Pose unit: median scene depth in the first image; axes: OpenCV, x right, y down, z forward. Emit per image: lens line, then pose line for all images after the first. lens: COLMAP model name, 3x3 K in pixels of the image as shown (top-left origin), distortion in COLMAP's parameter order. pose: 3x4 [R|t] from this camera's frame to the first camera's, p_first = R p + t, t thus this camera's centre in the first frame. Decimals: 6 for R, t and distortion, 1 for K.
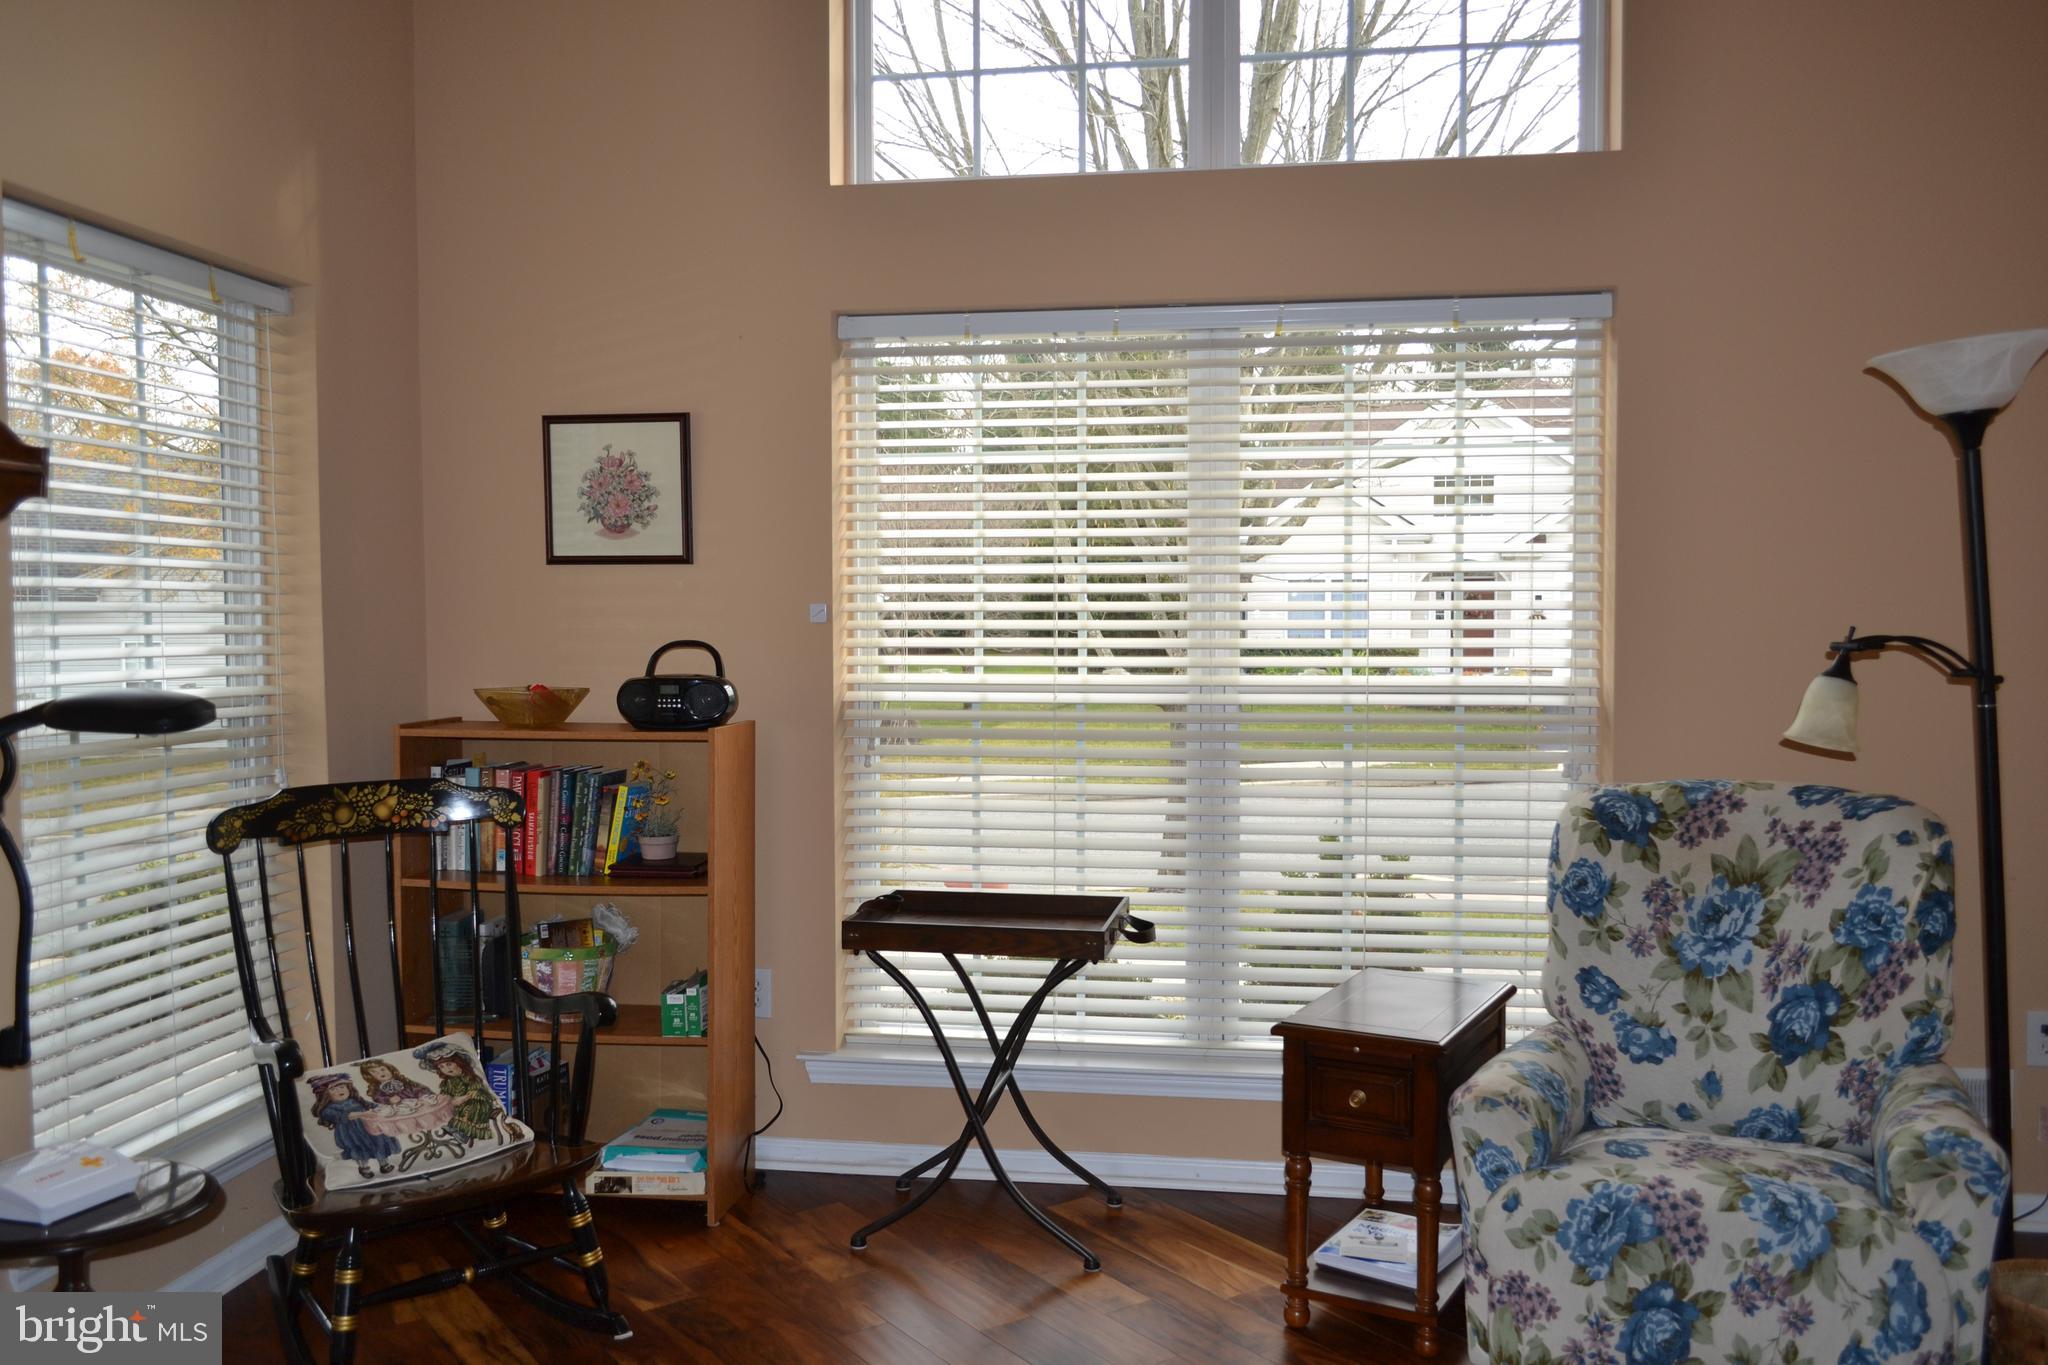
lens RADIAL K [[1621.1, 0, 1025.4], [0, 1621.1, 686.0], [0, 0, 1]] dist [-0.014179, 0.005196]
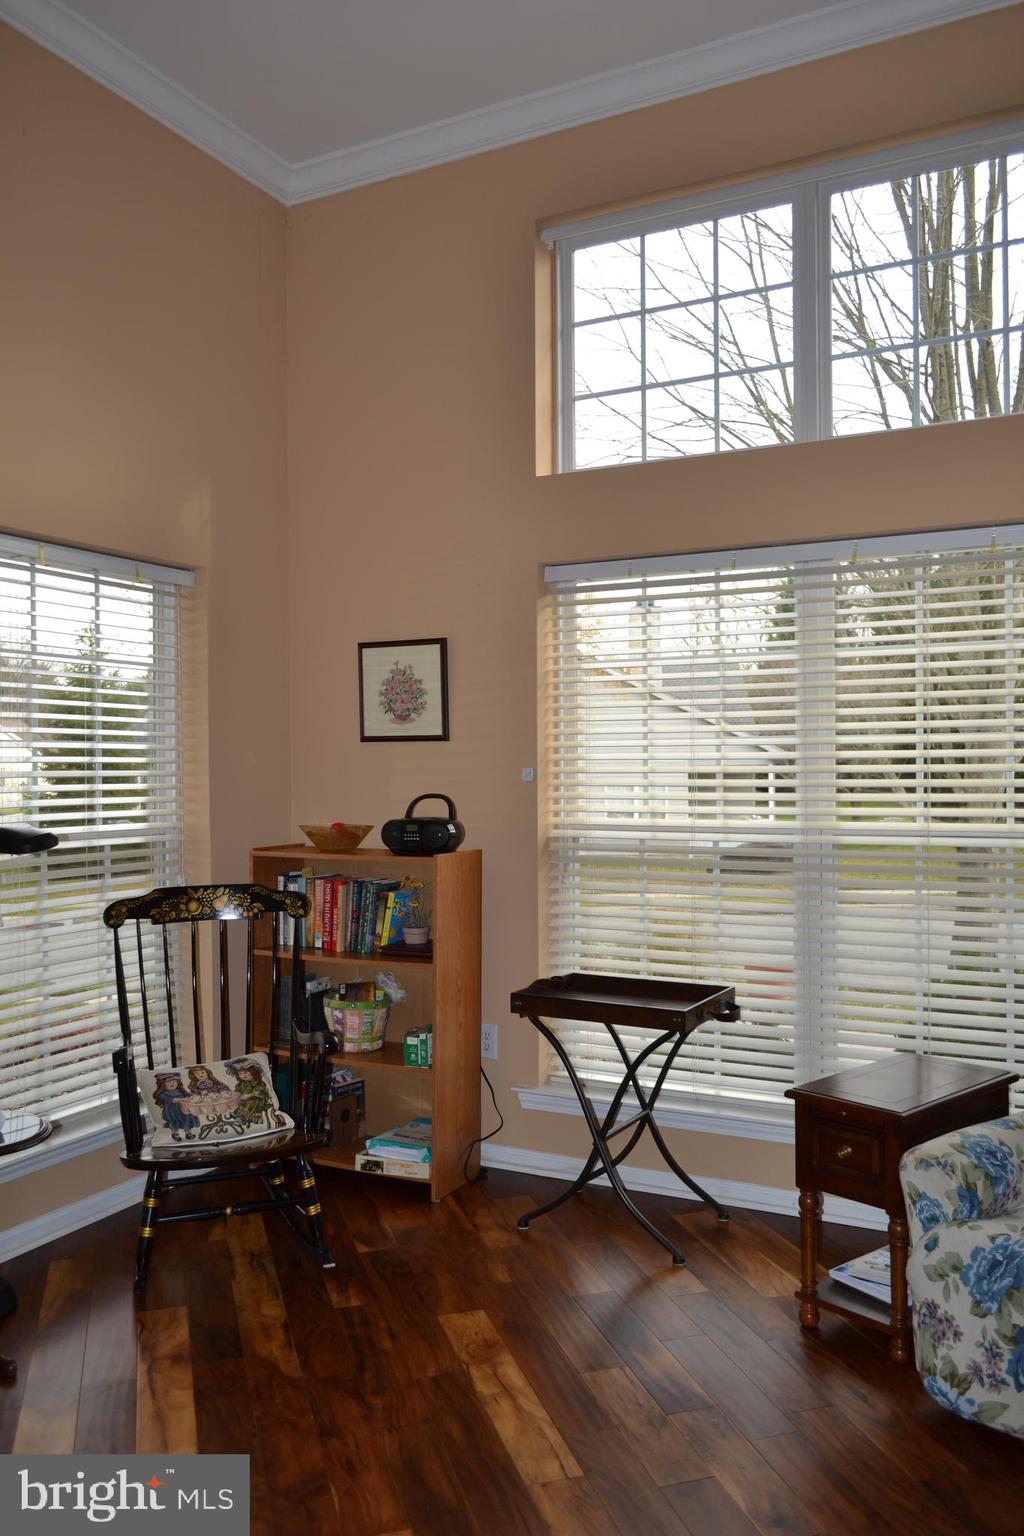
lens RADIAL K [[1215.8, 0, 534.5], [0, 1215.8, 764.8], [0, 0, 1]] dist [-0.014179, 0.005196]
pose [[0.947778, -0.004526, -0.318900, 0.231752], [-0.009648, 0.999035, -0.042851, -0.008382], [0.318786, 0.043690, 0.946819, -0.009139]]
